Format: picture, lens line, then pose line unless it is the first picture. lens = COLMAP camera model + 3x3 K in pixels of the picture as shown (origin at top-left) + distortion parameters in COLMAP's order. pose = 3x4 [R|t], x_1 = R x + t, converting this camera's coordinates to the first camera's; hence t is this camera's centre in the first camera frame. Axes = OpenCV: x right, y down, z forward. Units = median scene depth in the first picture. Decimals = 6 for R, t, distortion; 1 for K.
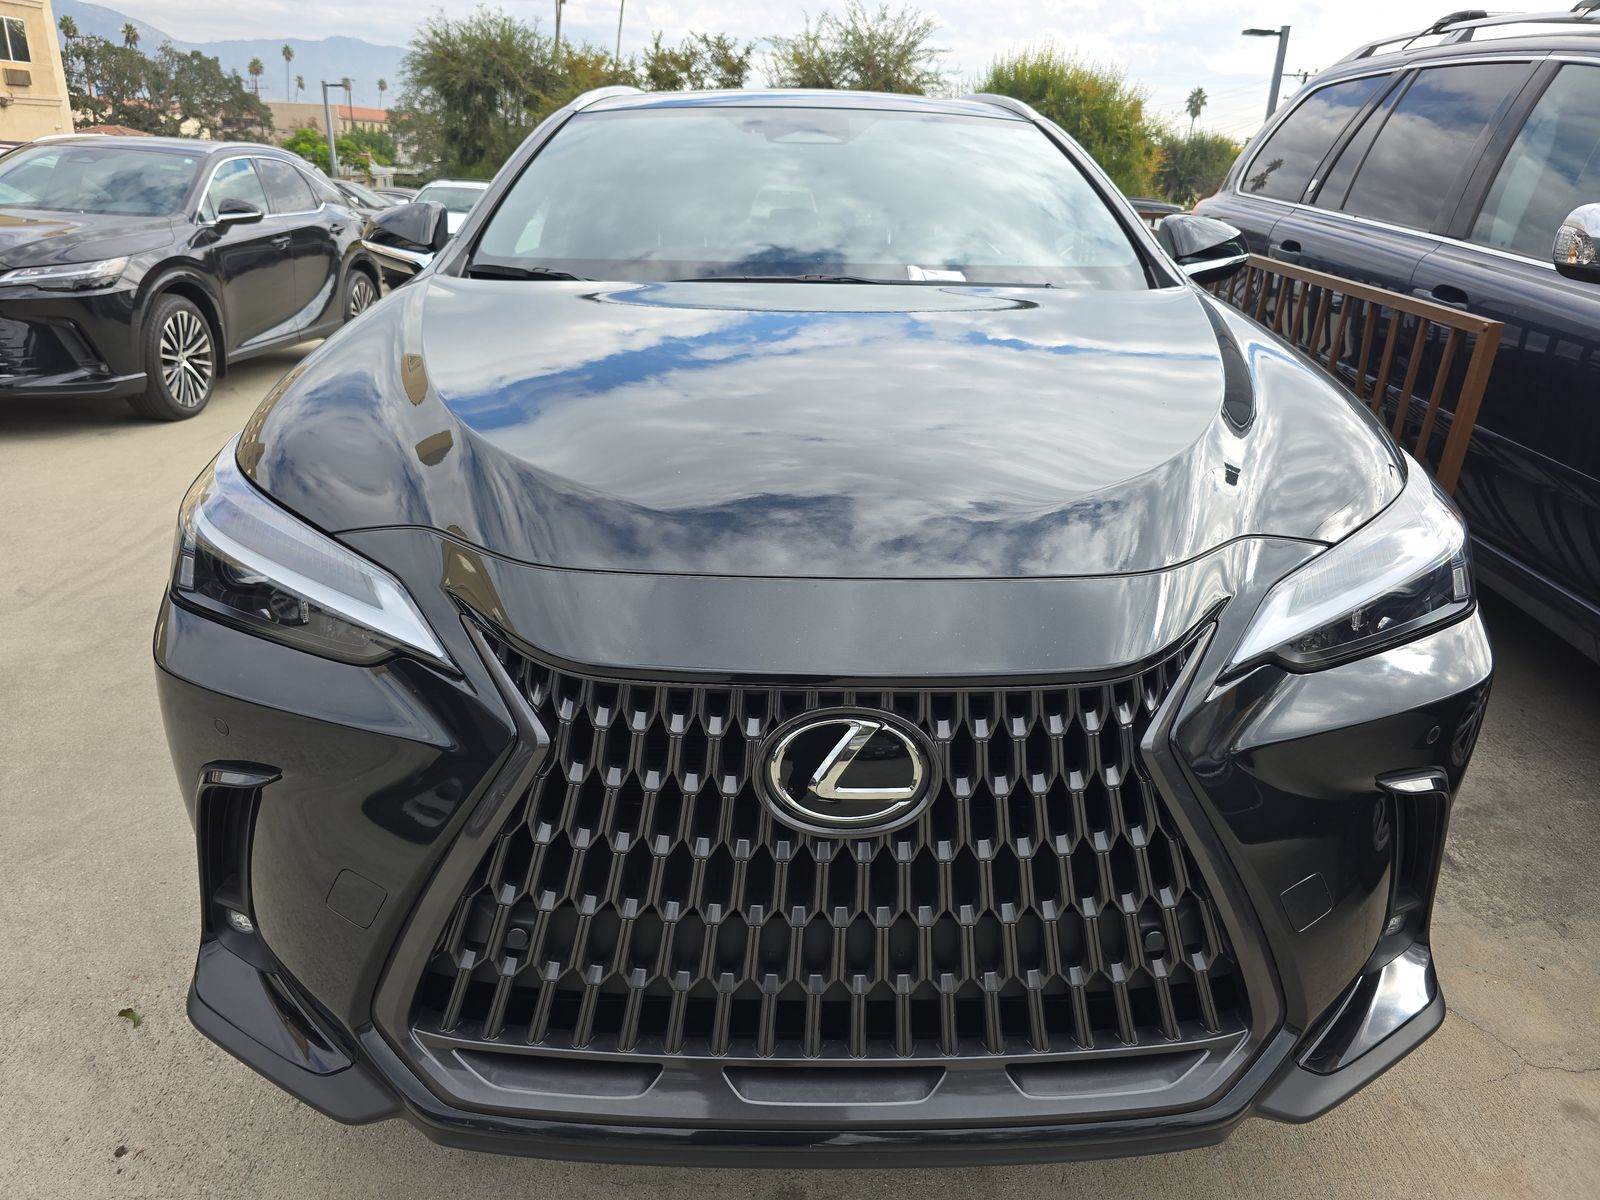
lens RADIAL K [[1077.7, 0, 804.3], [0, 1077.7, 595.5], [0, 0, 1]] dist [0.012556, -0.014305]
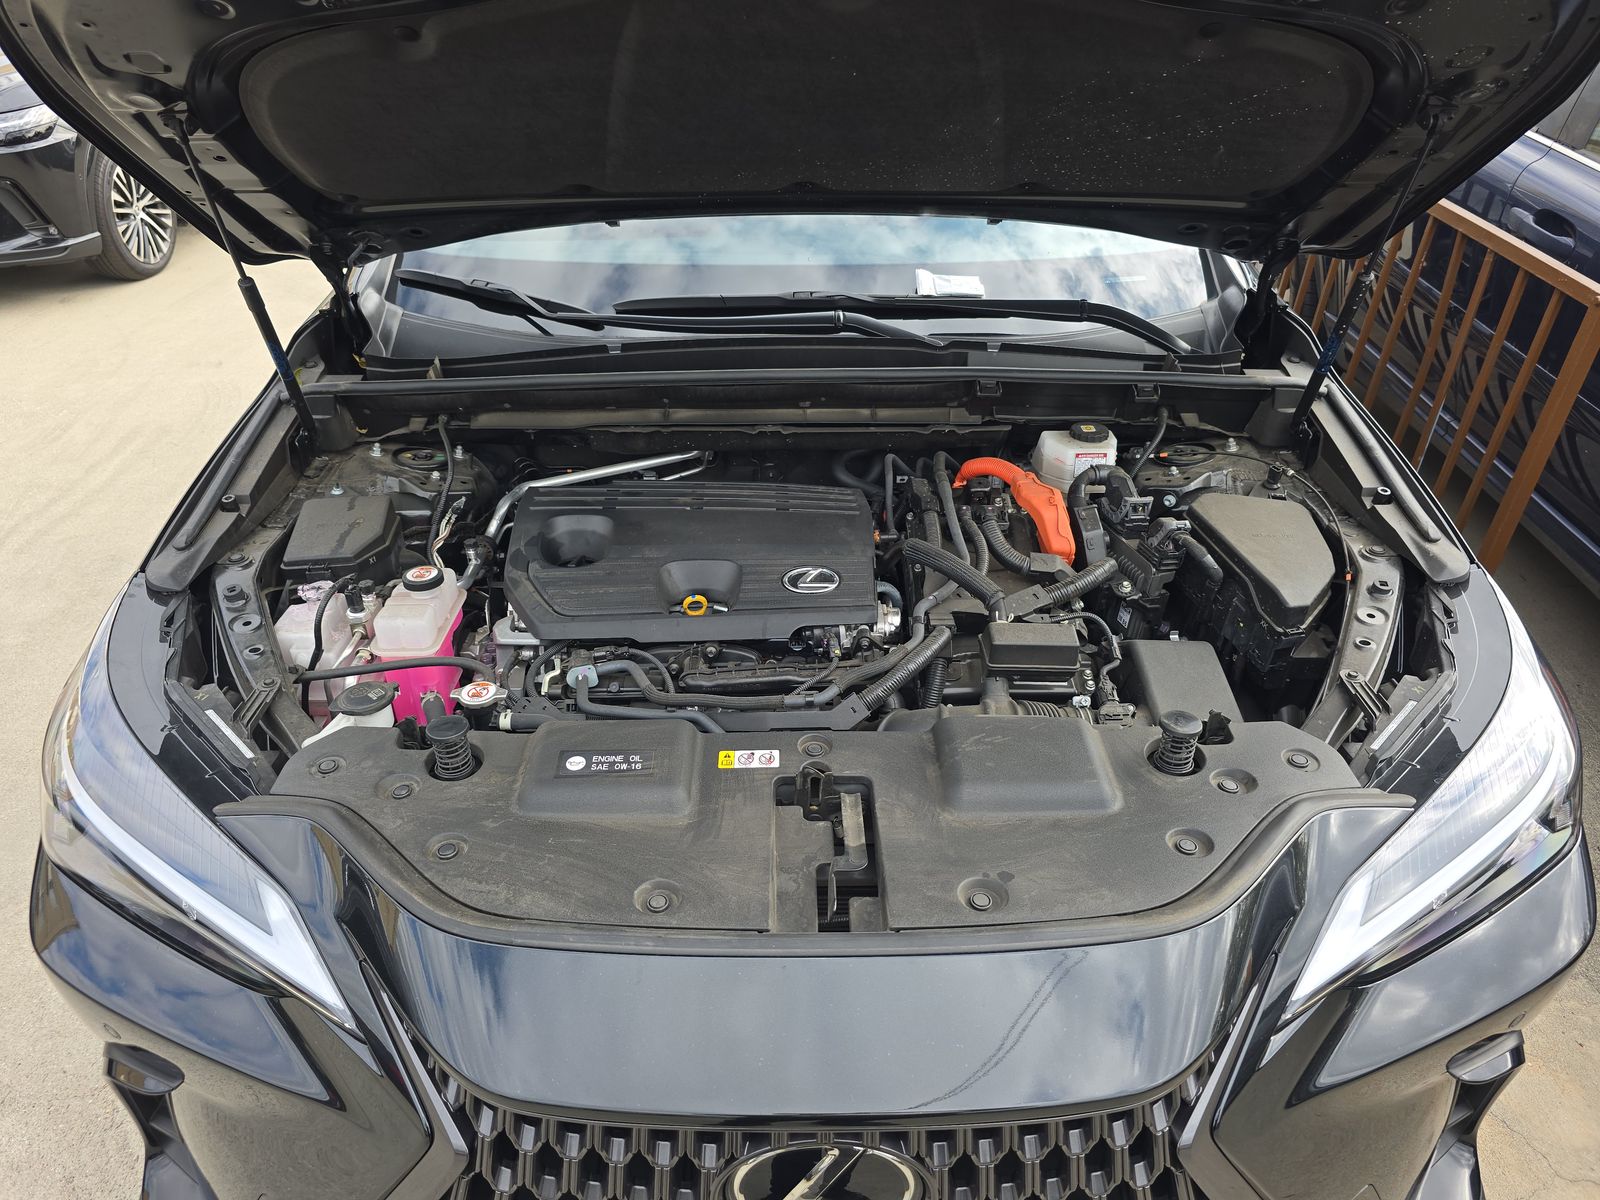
lens RADIAL K [[1077.7, 0, 792.4], [0, 1077.7, 611.9], [0, 0, 1]] dist [0.012556, -0.014305]
pose [[0.999653, -0.008209, -0.025014, 0.009125], [0.013084, 0.979401, 0.201499, -0.101717], [0.022845, -0.201756, 0.979169, 0.061278]]
